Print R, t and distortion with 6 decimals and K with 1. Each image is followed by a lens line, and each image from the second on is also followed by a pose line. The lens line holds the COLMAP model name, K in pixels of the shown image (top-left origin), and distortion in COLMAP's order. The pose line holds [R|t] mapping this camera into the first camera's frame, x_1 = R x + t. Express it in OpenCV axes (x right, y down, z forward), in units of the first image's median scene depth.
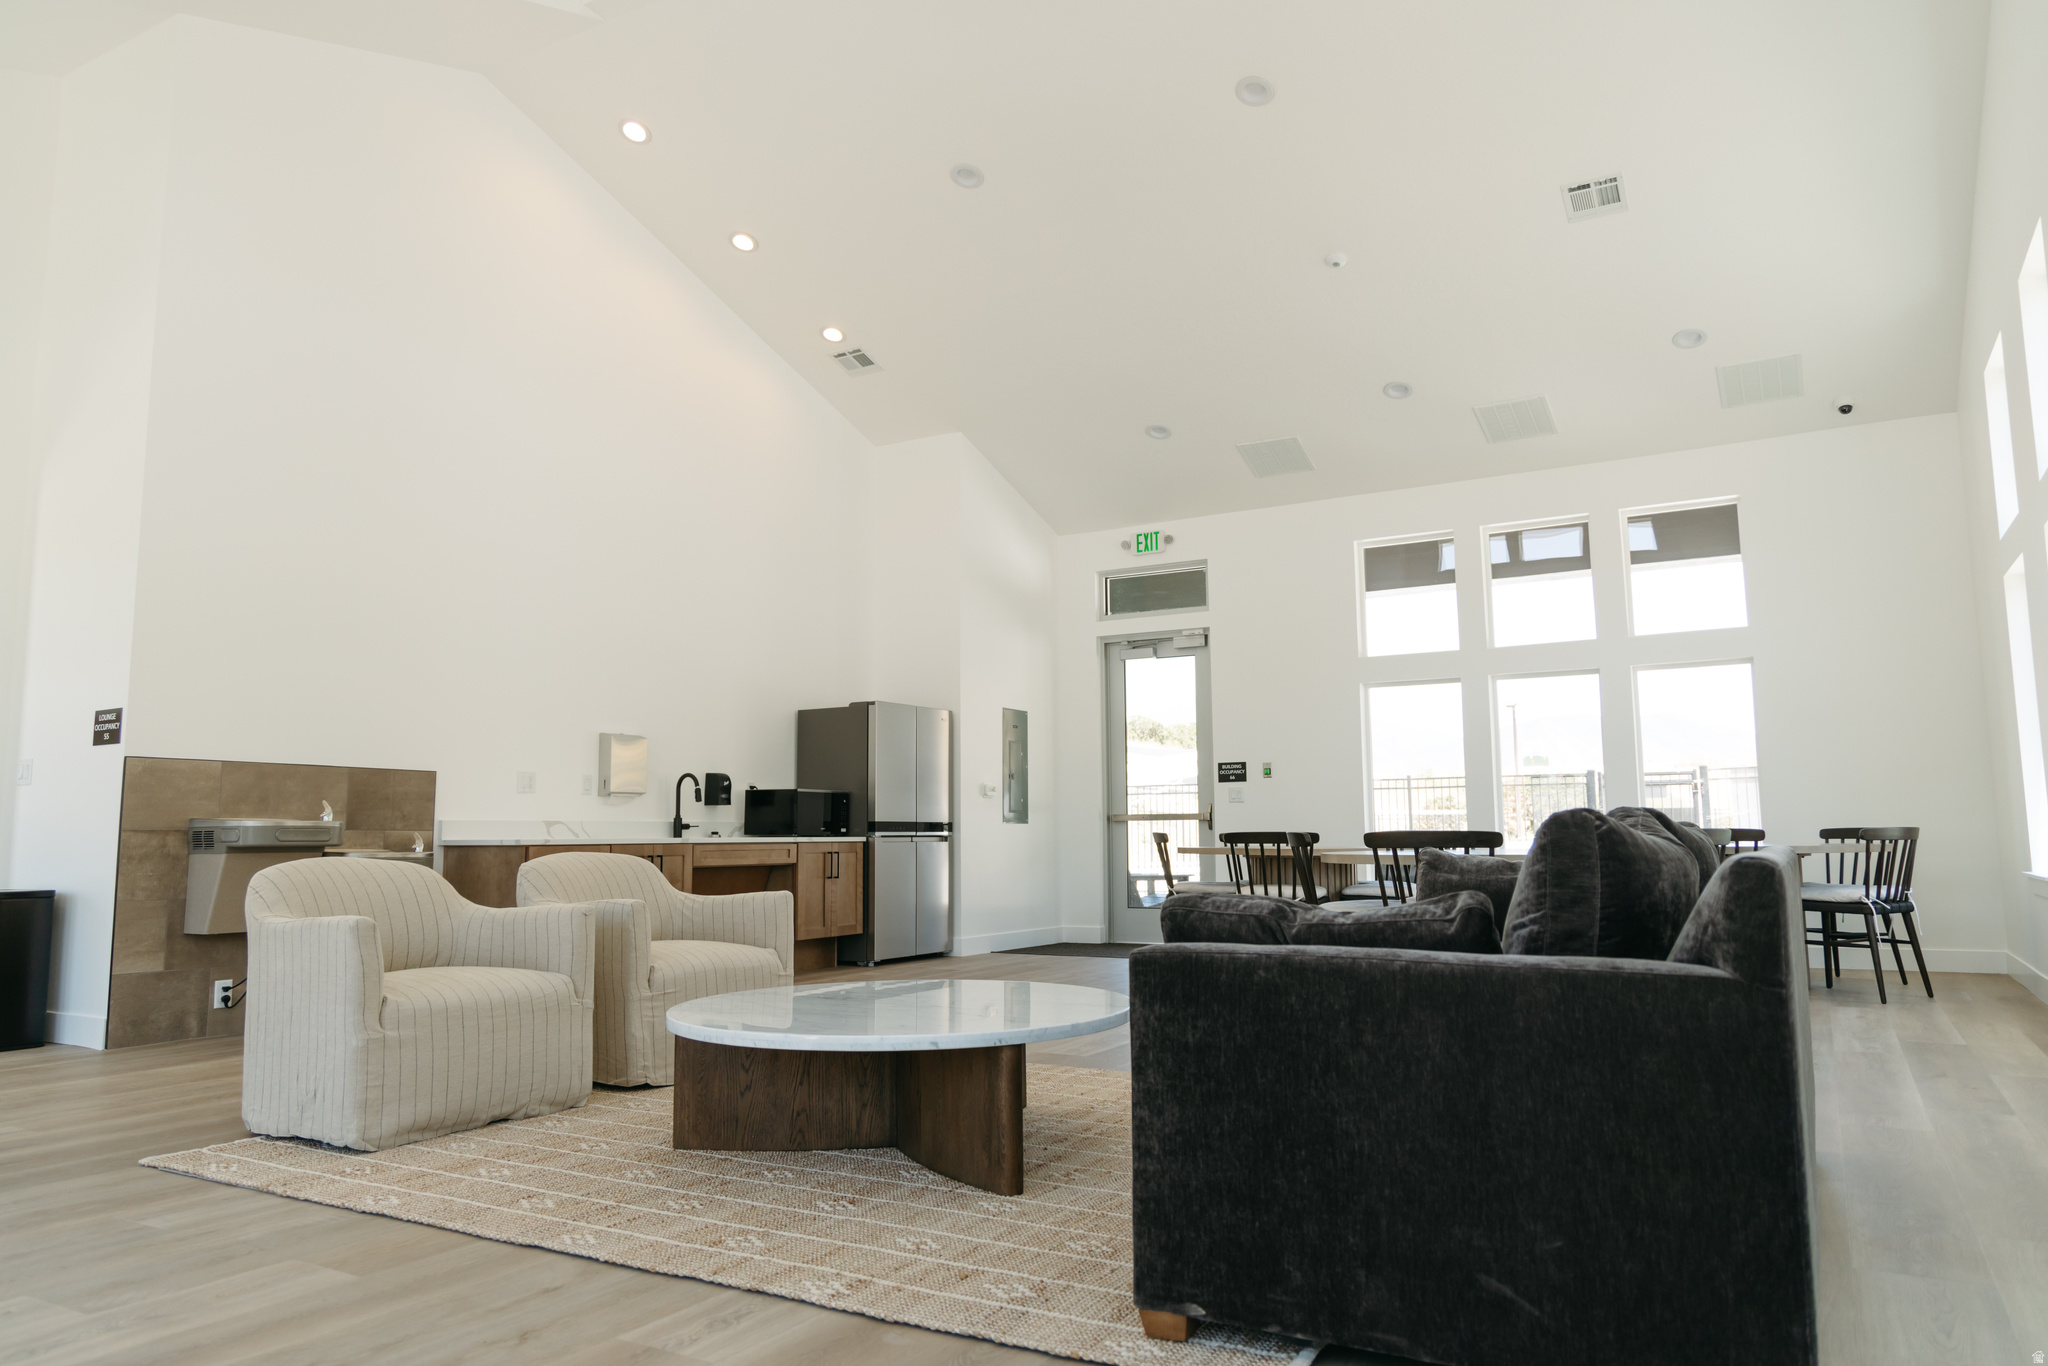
lens RADIAL K [[1350.9, 0, 1028.5], [0, 1350.9, 670.5], [0, 0, 1]] dist [0.001384, 0.010039]
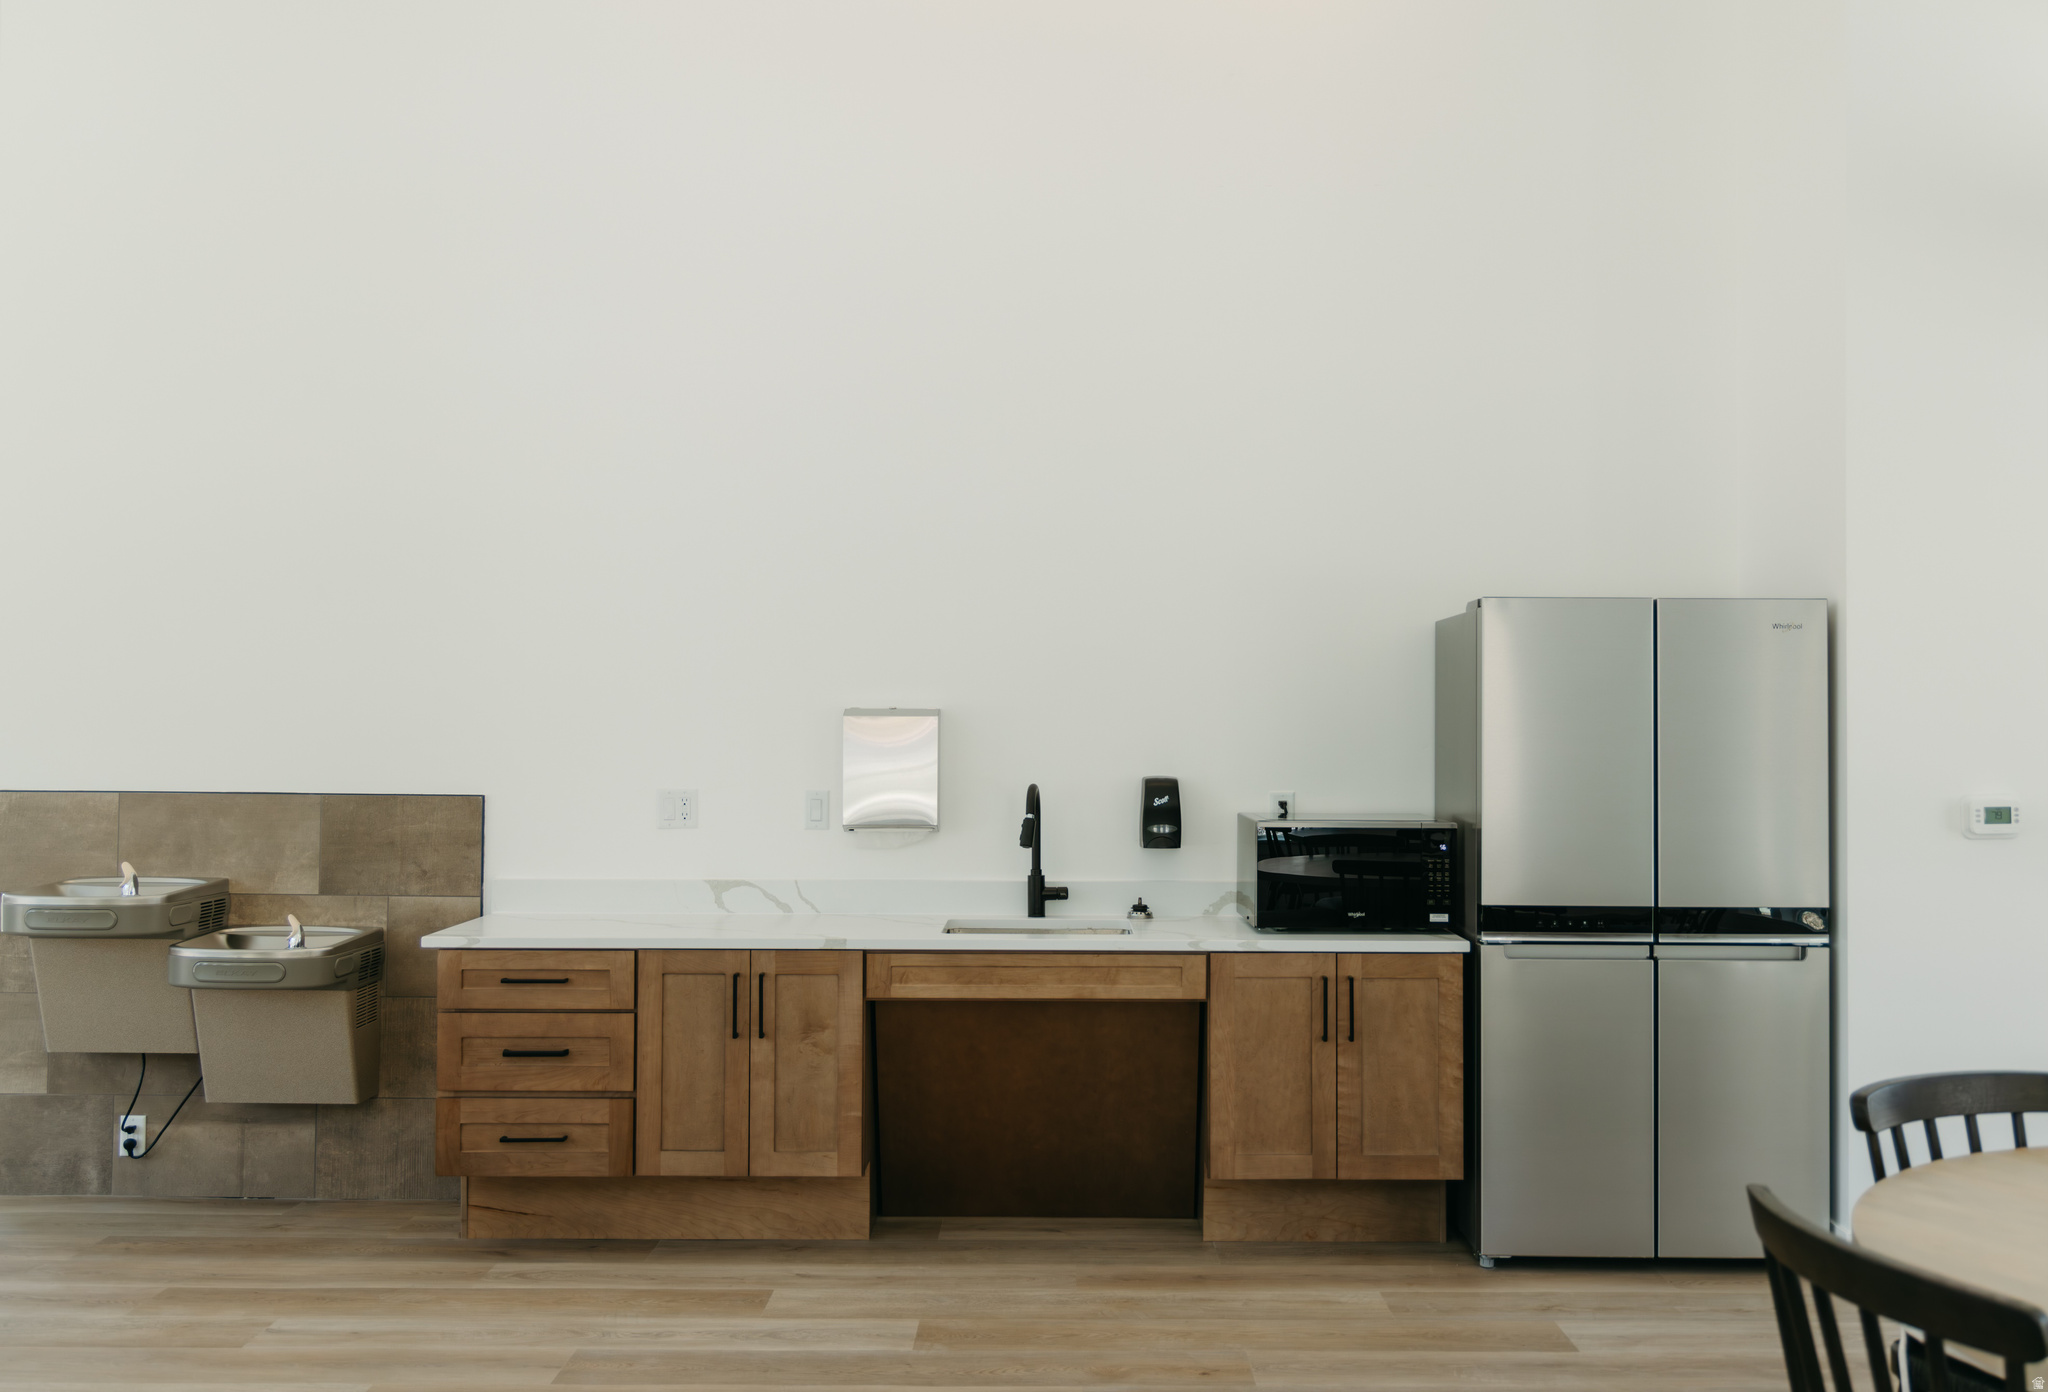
lens RADIAL K [[1873.0, 0, 1076.2], [0, 1873.0, 674.3], [0, 0, 1]] dist [-0.008729, 0.000000]
pose [[0.508268, -0.010958, -0.861129, 0.305547], [0.095565, 0.994461, 0.043751, 0.009396], [0.855880, -0.104531, 0.506500, 0.647518]]
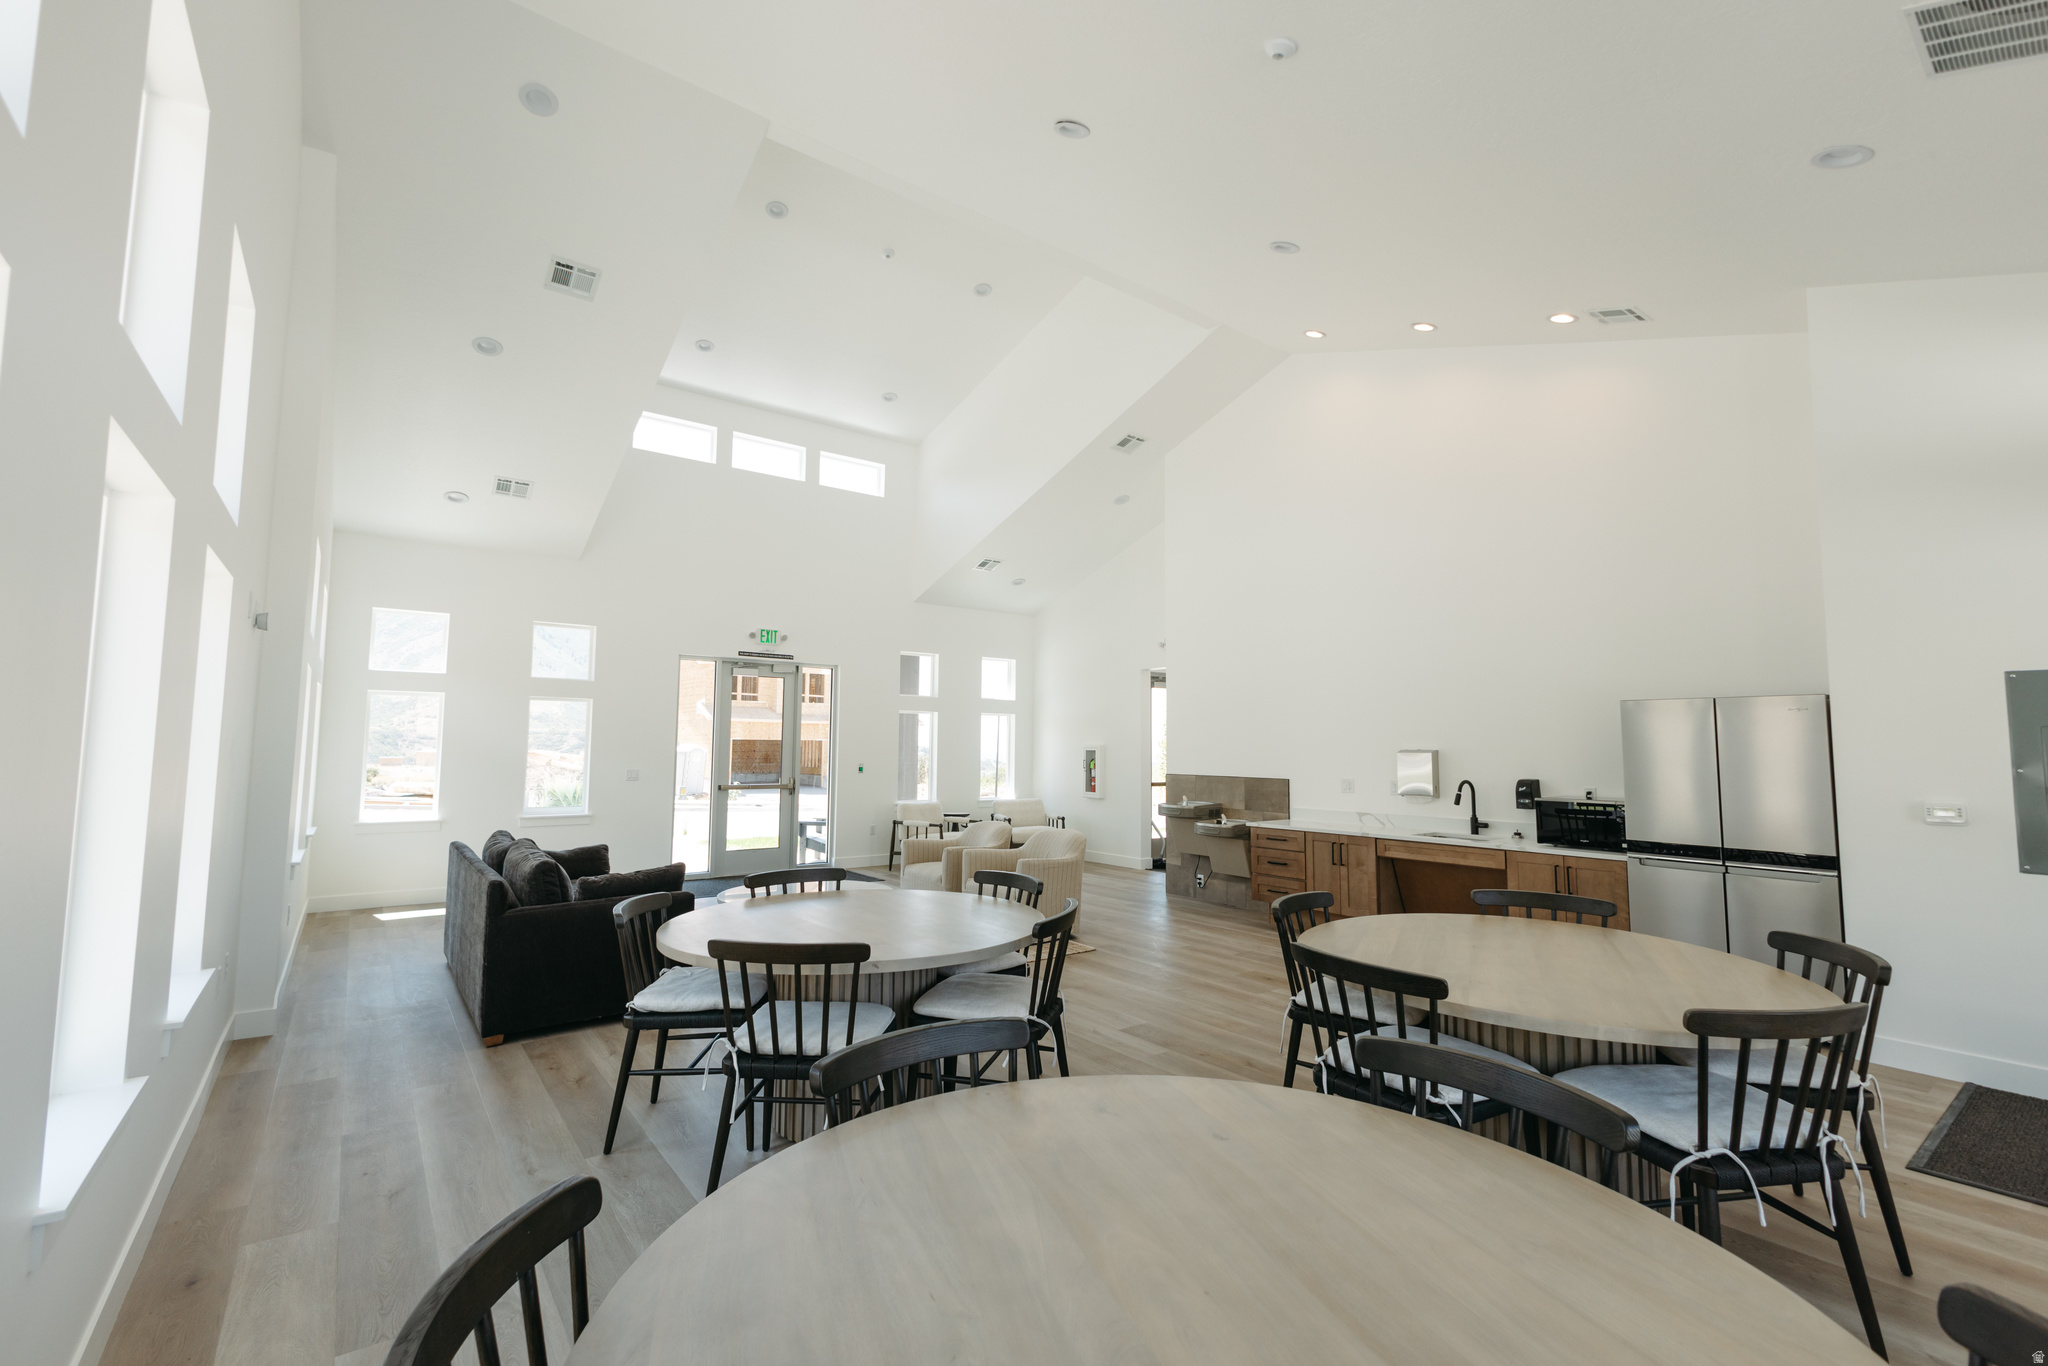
lens RADIAL K [[878.2, 0, 1023.4], [0, 878.2, 674.6], [0, 0, 1]] dist [0.003377, 0.000287]
pose [[-0.388587, -0.071947, -0.918599, 0.583290], [0.107916, 0.986532, -0.122919, 0.035089], [0.915071, -0.146896, -0.375589, 0.897748]]
